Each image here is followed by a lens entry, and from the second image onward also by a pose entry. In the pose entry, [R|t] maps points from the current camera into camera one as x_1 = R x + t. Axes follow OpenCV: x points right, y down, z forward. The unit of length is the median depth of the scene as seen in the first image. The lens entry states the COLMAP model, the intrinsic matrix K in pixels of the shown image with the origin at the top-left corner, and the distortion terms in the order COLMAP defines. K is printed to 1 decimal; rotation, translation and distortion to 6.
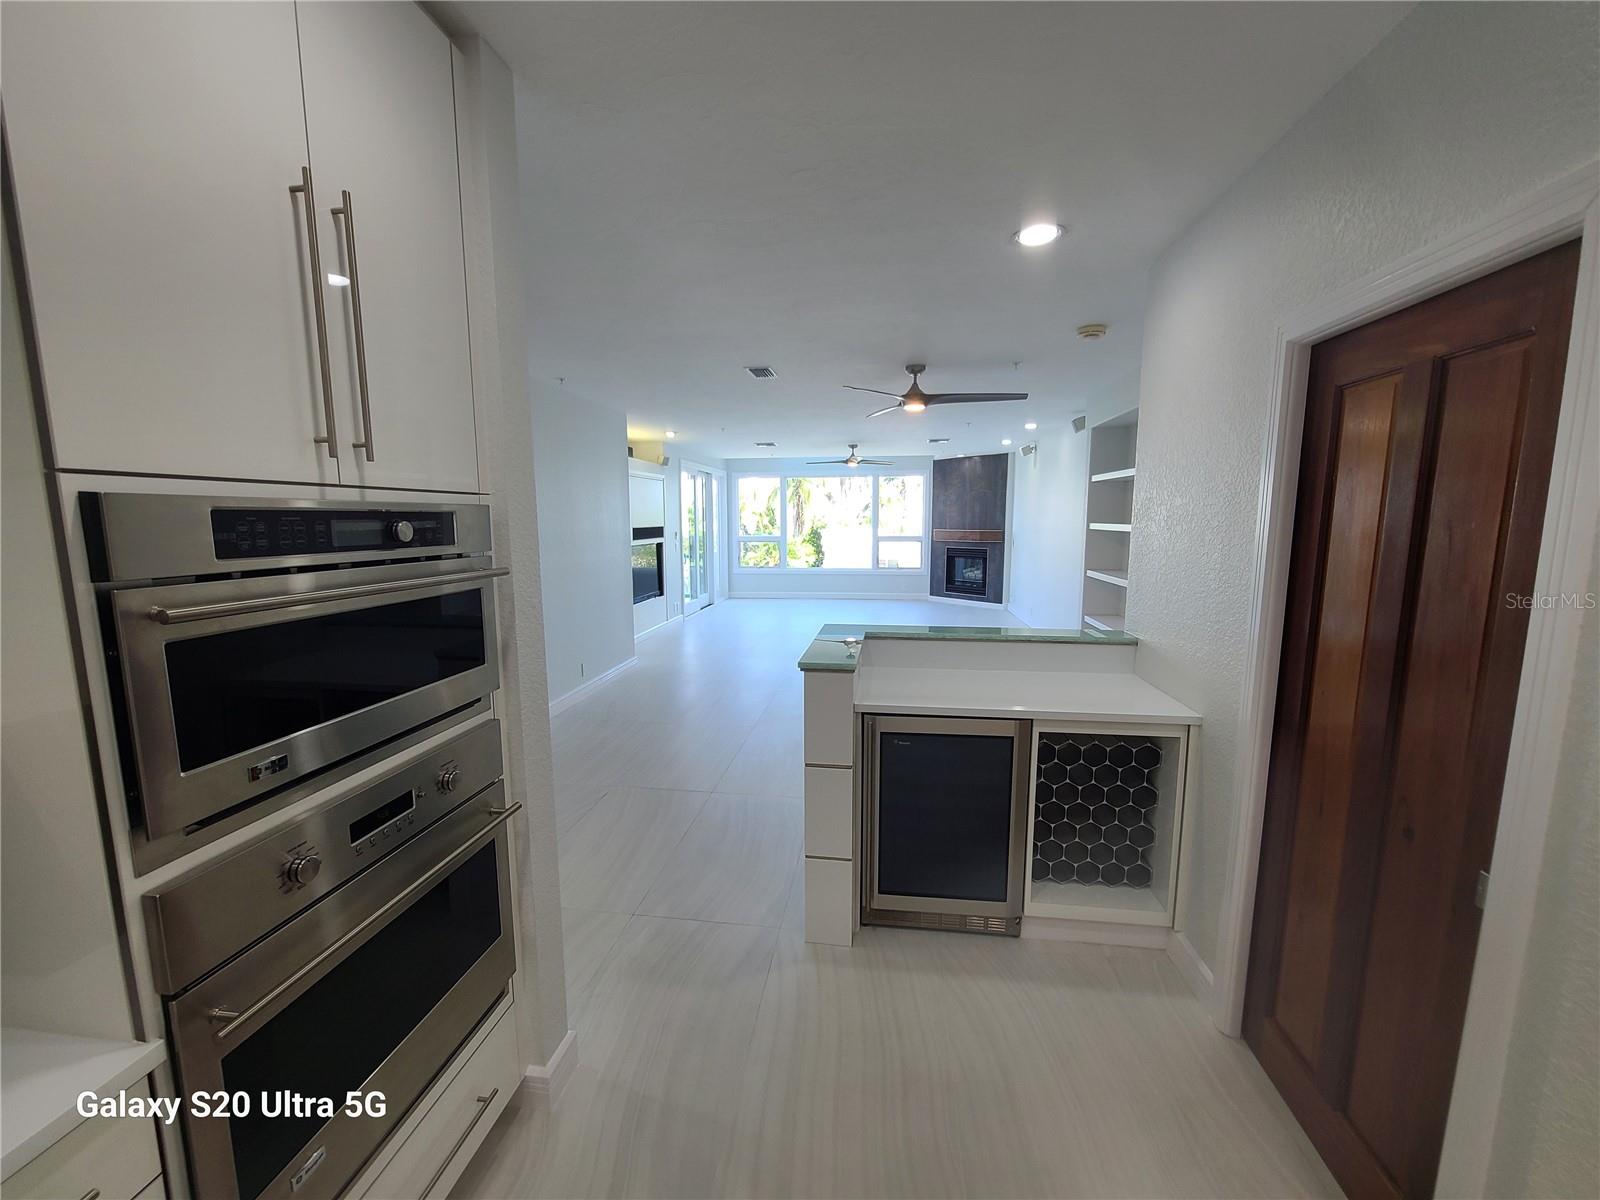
lens RADIAL K [[648.9, 0, 800.0], [0, 648.9, 600.0], [0, 0, 1]] dist [-0.002071, -0.000168]
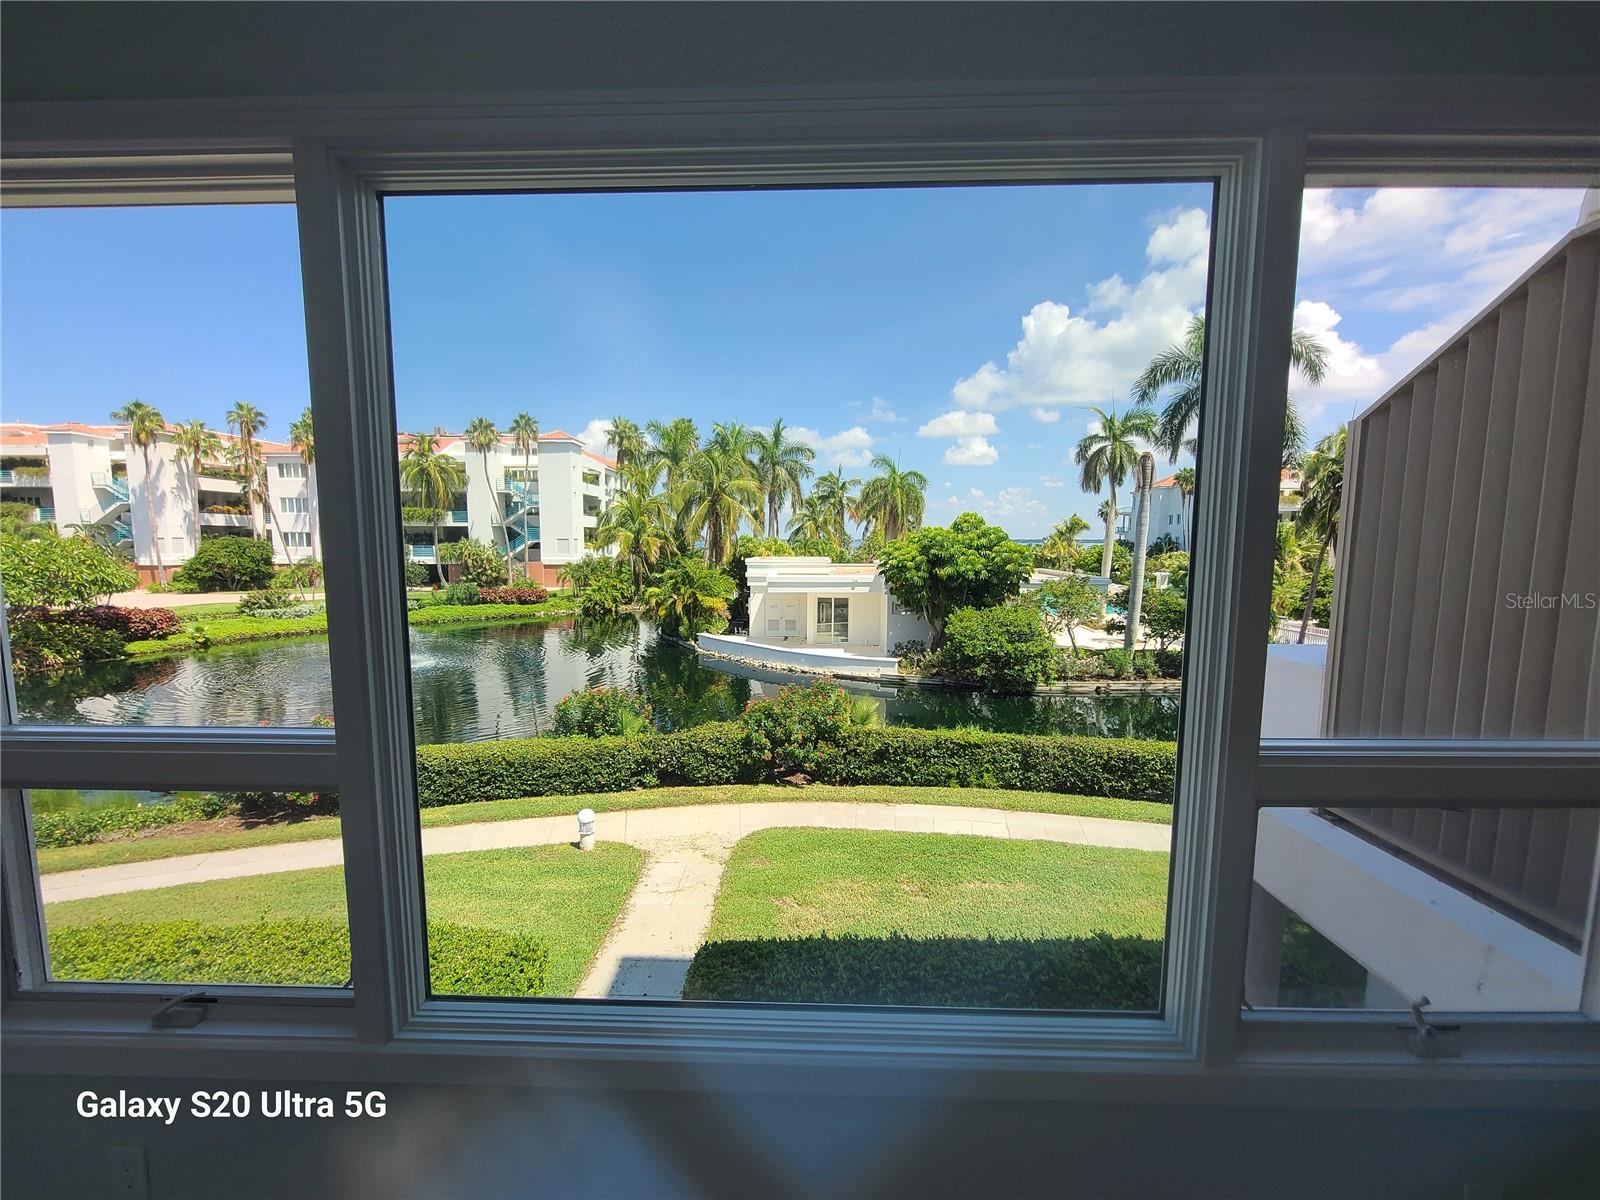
lens RADIAL K [[649.7, 0, 800.0], [0, 649.7, 600.0], [0, 0, 1]] dist [0.000529, 0.000042]
pose [[0.994859, -0.006469, 0.101059, 0.093039], [0.010070, 0.999331, -0.035169, -0.155795], [-0.100764, 0.036006, 0.994259, 1.169144]]
